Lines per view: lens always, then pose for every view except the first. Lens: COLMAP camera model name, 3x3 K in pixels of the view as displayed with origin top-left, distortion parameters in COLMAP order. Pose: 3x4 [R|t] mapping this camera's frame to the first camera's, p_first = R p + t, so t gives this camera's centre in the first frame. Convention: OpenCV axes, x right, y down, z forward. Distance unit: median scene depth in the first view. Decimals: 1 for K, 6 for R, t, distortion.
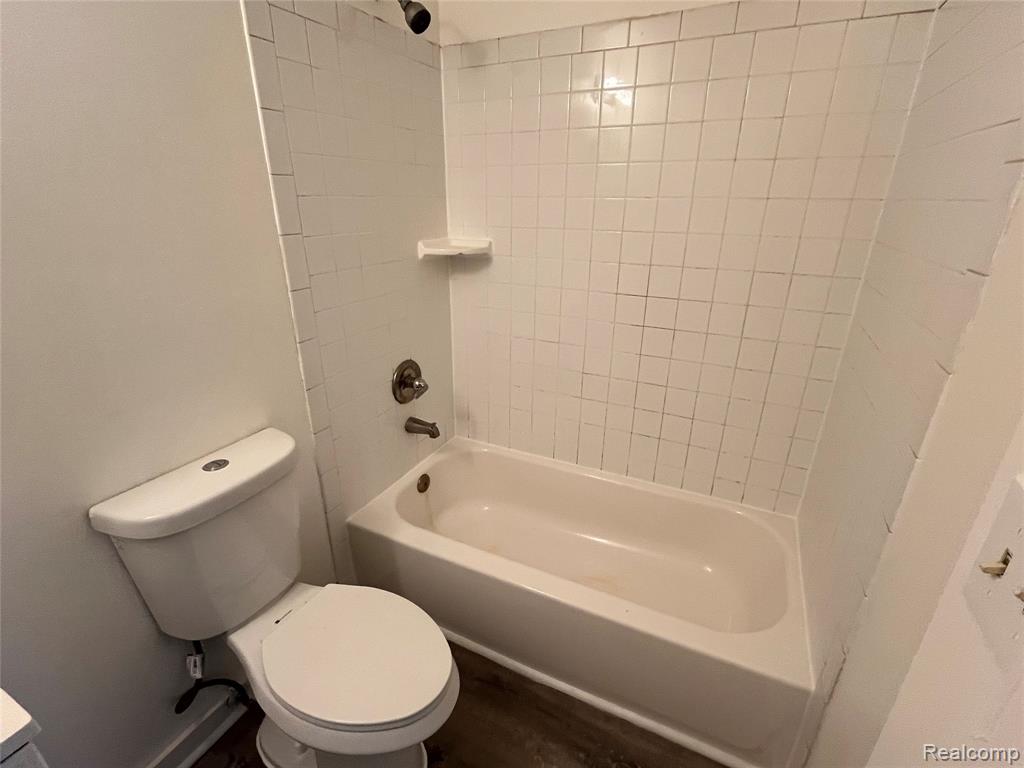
lens RADIAL K [[481.1, 0, 511.0], [0, 481.1, 385.7], [0, 0, 1]] dist [-0.002044, -0.000939]
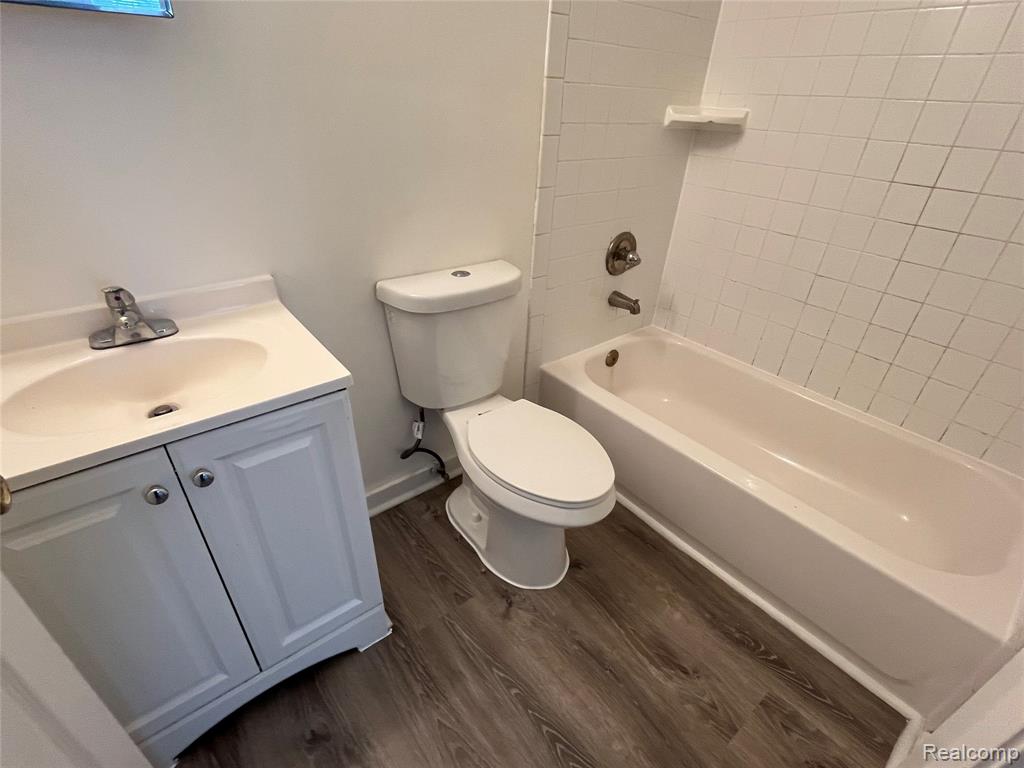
lens RADIAL K [[481.1, 0, 509.9], [0, 481.1, 385.0], [0, 0, 1]] dist [-0.002044, -0.000939]
pose [[0.904331, 0.249765, -0.346126, -0.005932], [-0.192637, 0.962461, 0.191206, 0.114530], [0.380889, -0.106237, 0.918497, -0.065301]]
